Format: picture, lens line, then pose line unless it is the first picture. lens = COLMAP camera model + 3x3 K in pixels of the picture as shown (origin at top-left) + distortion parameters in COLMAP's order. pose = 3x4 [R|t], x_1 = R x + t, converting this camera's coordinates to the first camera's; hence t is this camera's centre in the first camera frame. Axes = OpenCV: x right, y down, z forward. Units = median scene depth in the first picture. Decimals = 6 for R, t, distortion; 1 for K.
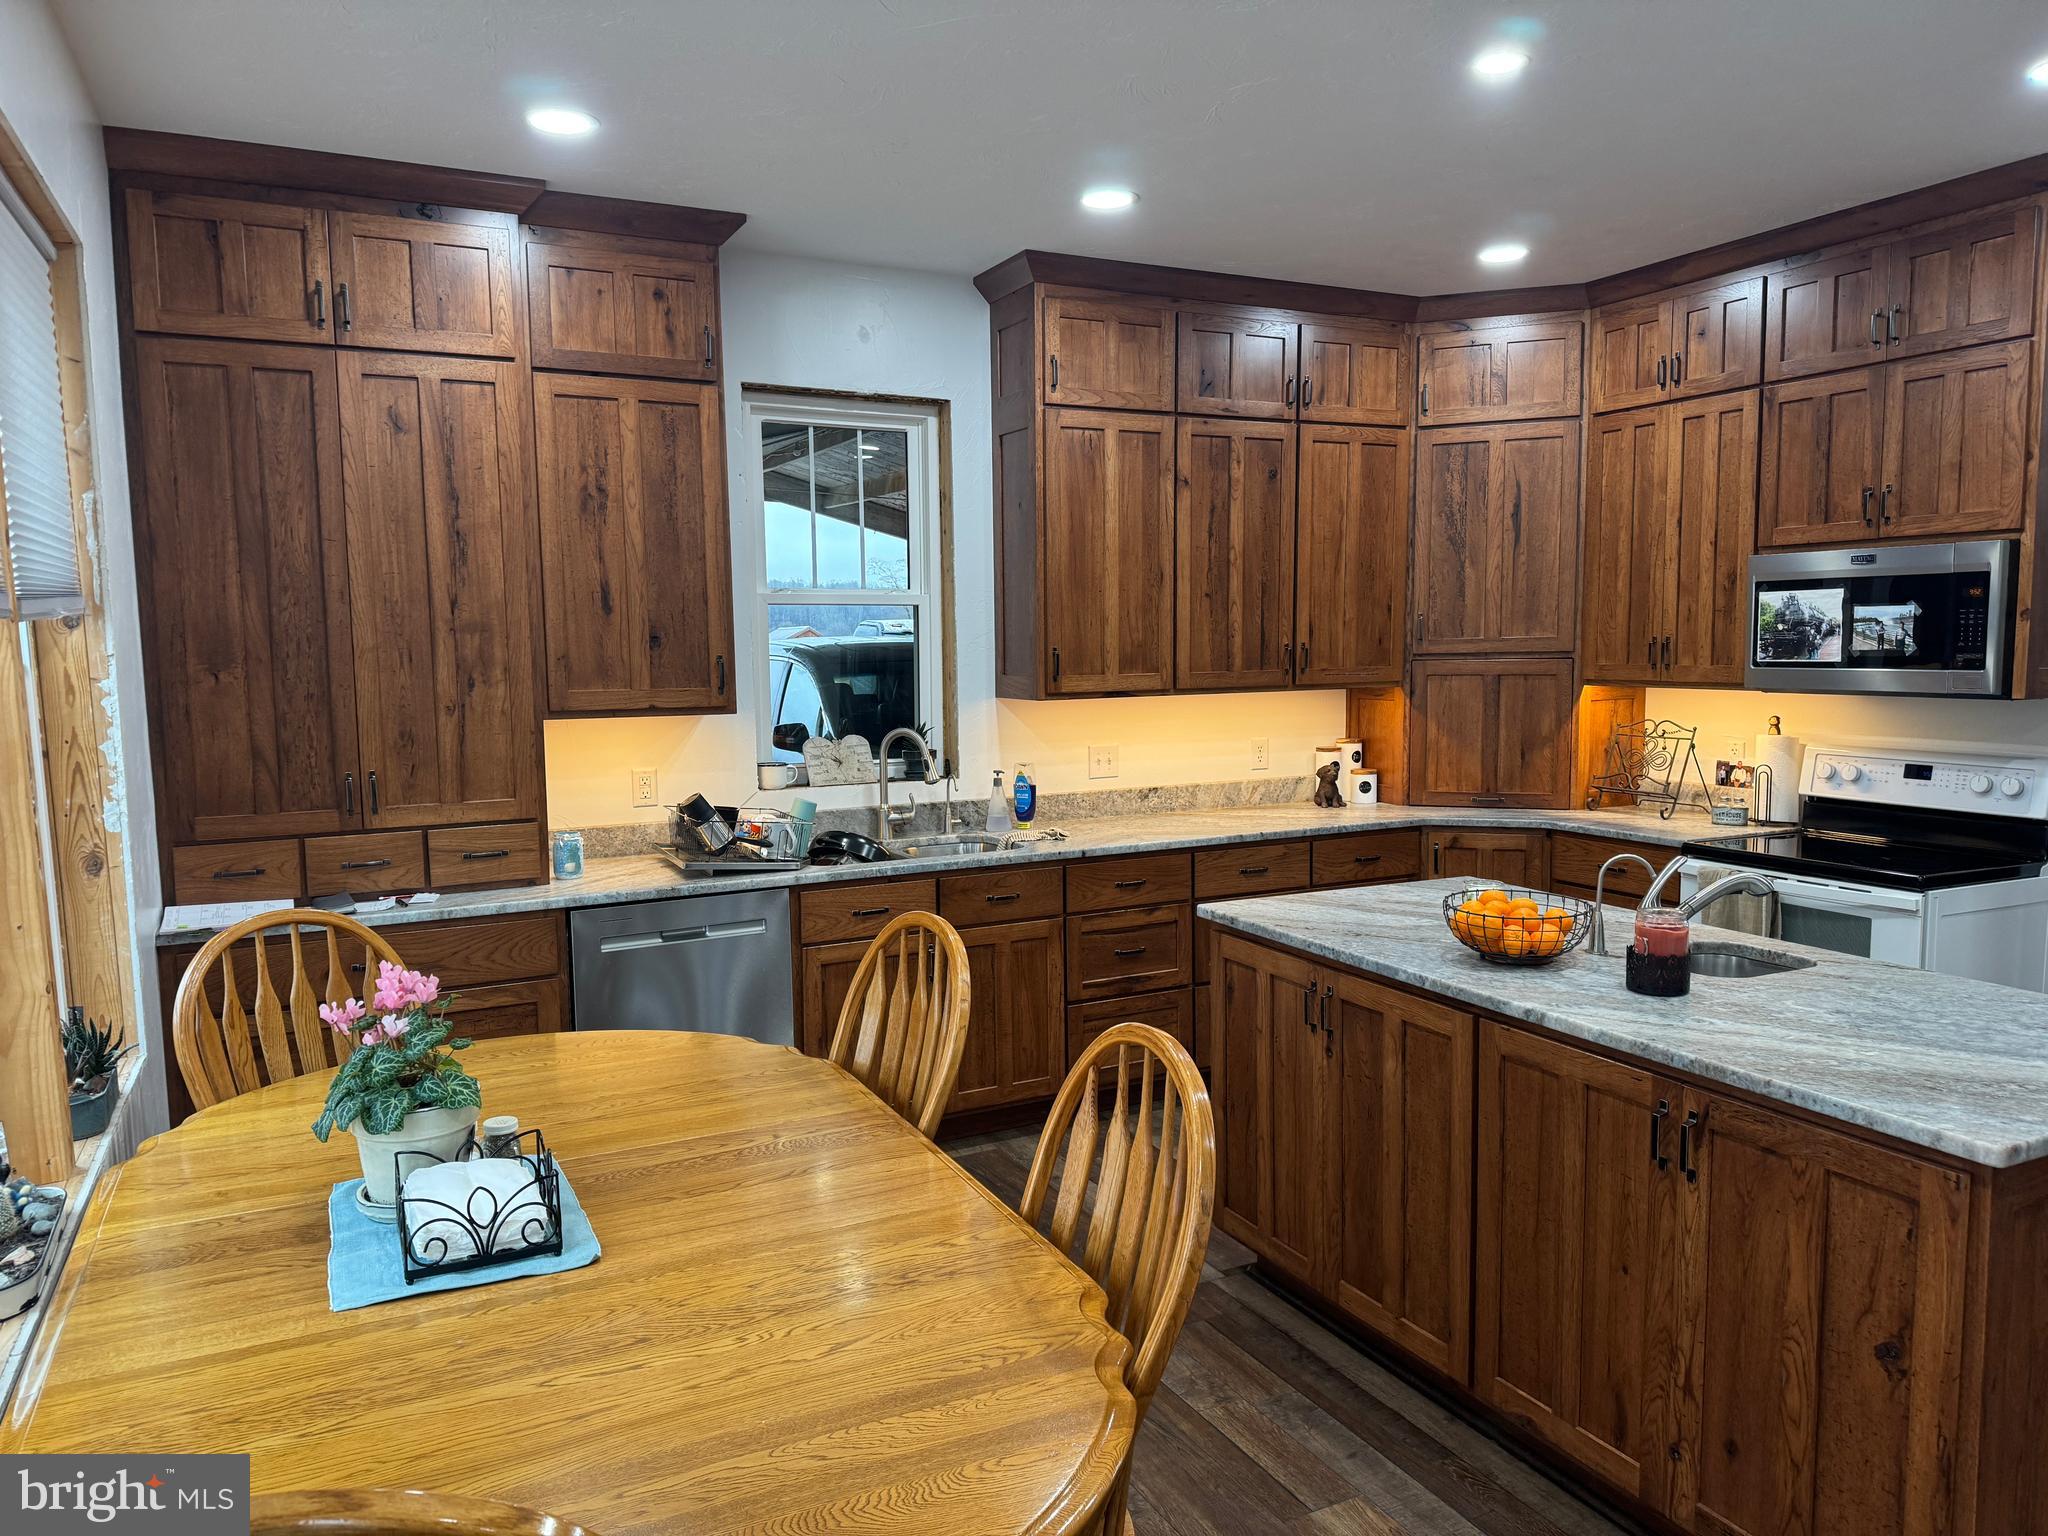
lens RADIAL K [[1431.2, 0, 1024.0], [0, 1431.2, 768.0], [0, 0, 1]] dist [0.125249, -0.177468]
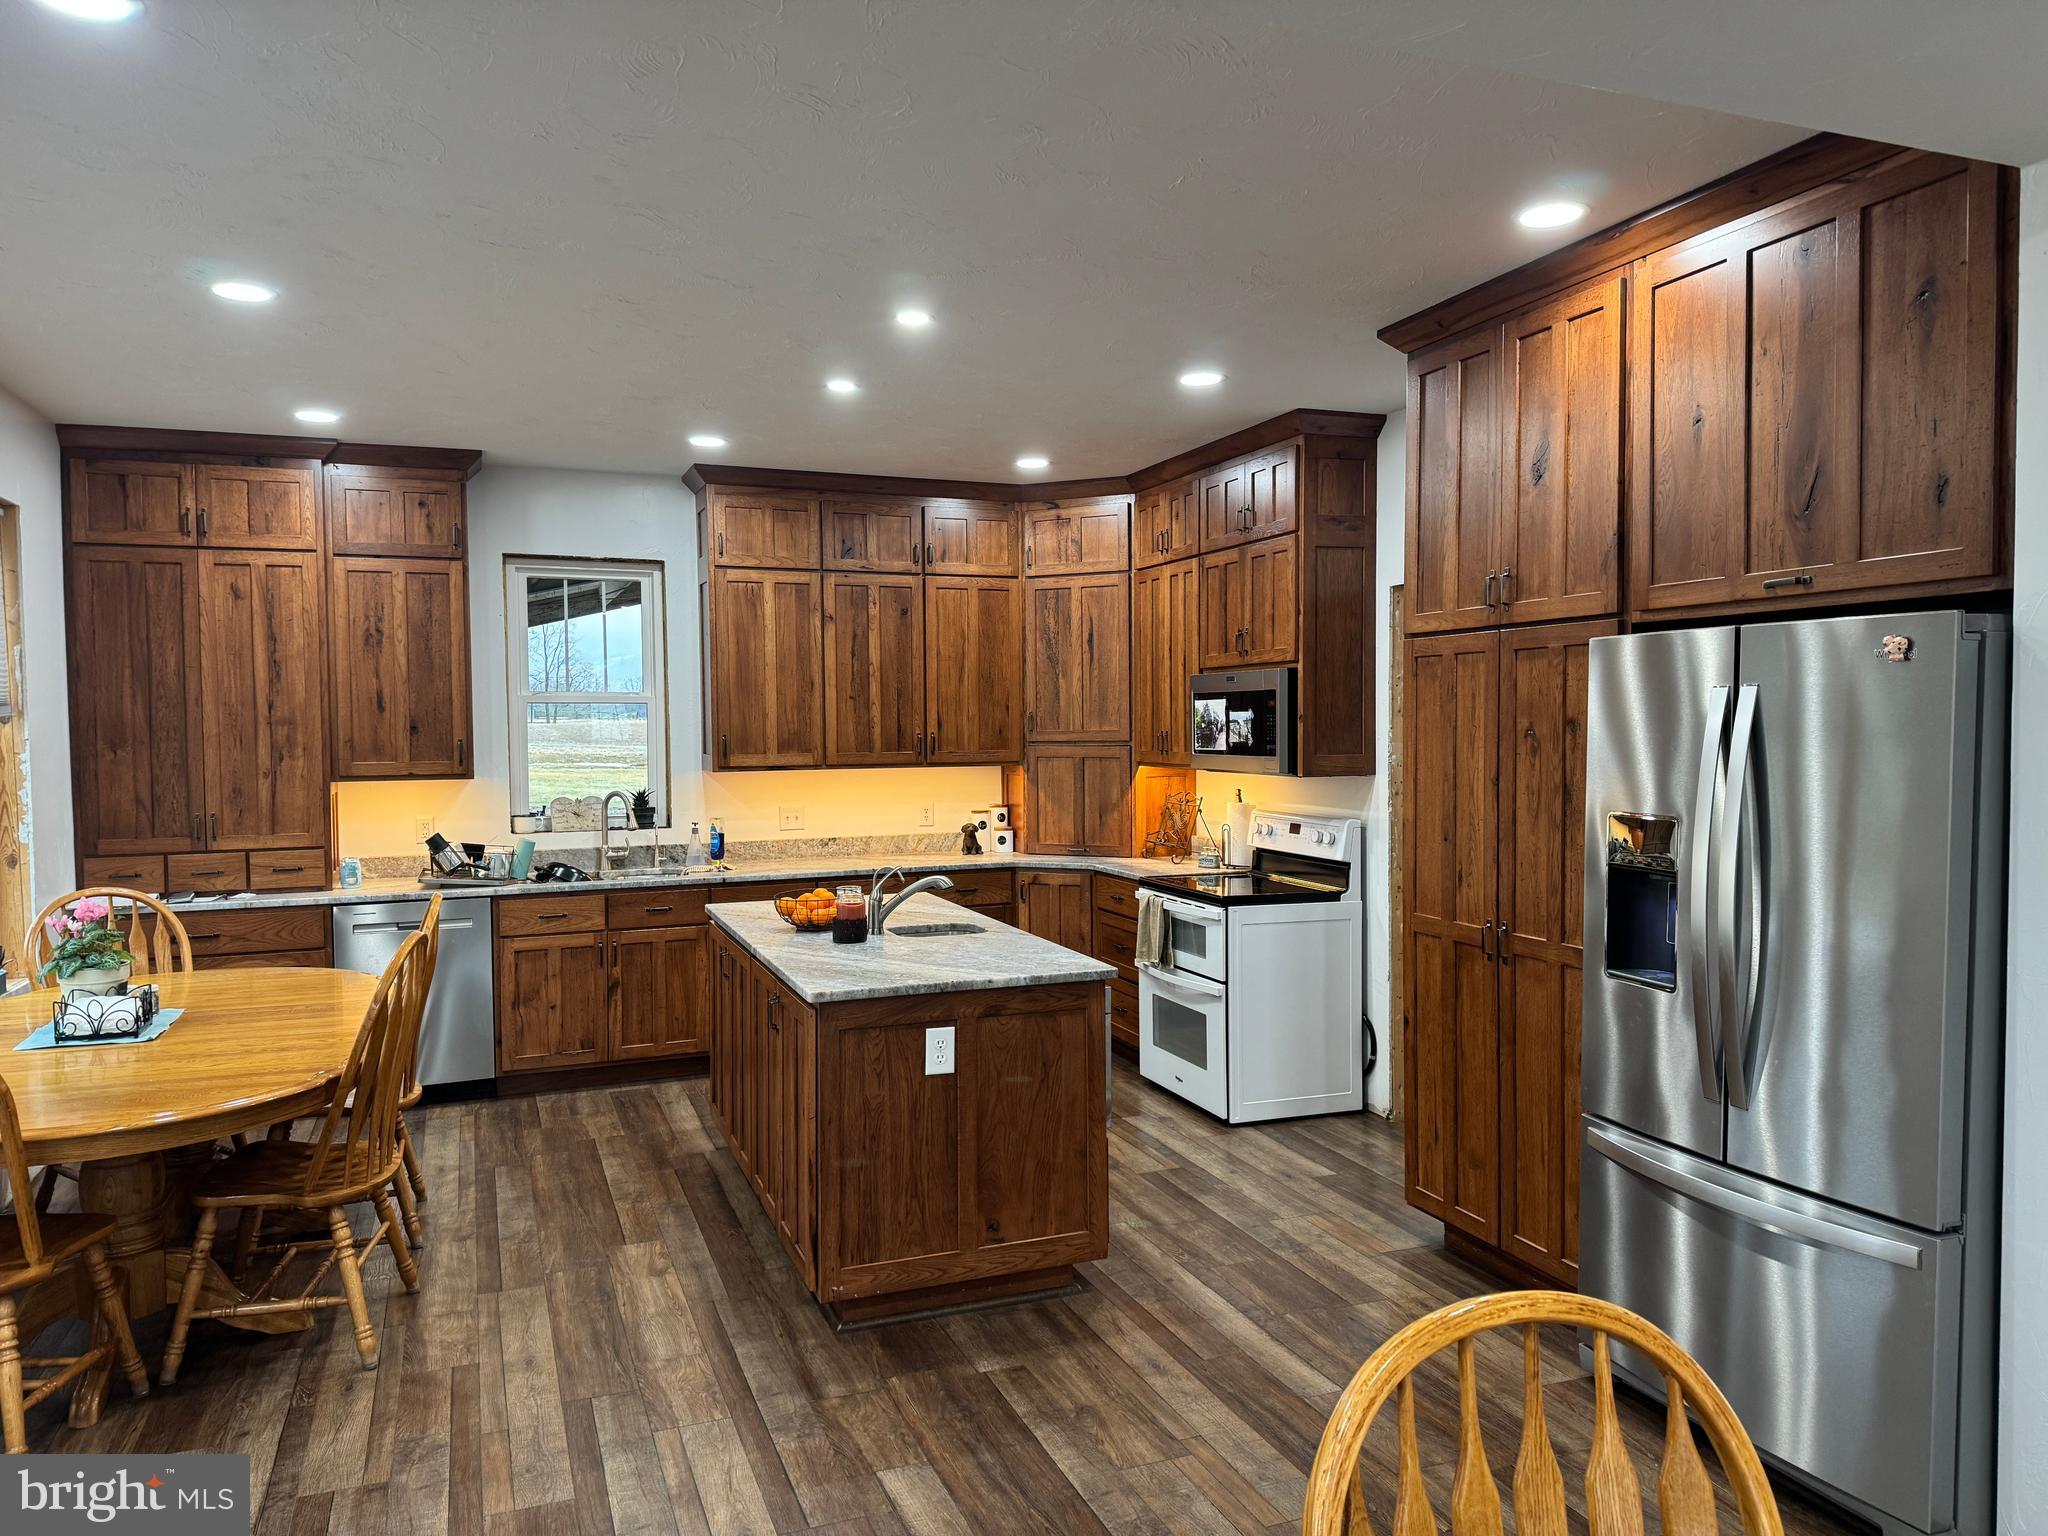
lens RADIAL K [[1408.7, 0, 1024.0], [0, 1408.7, 768.0], [0, 0, 1]] dist [0.071544, -0.104682]
pose [[0.996435, 0.007665, -0.084010, 0.492568], [-0.012339, 0.998396, -0.055255, 0.024674], [0.083452, 0.056095, 0.994932, -0.406042]]
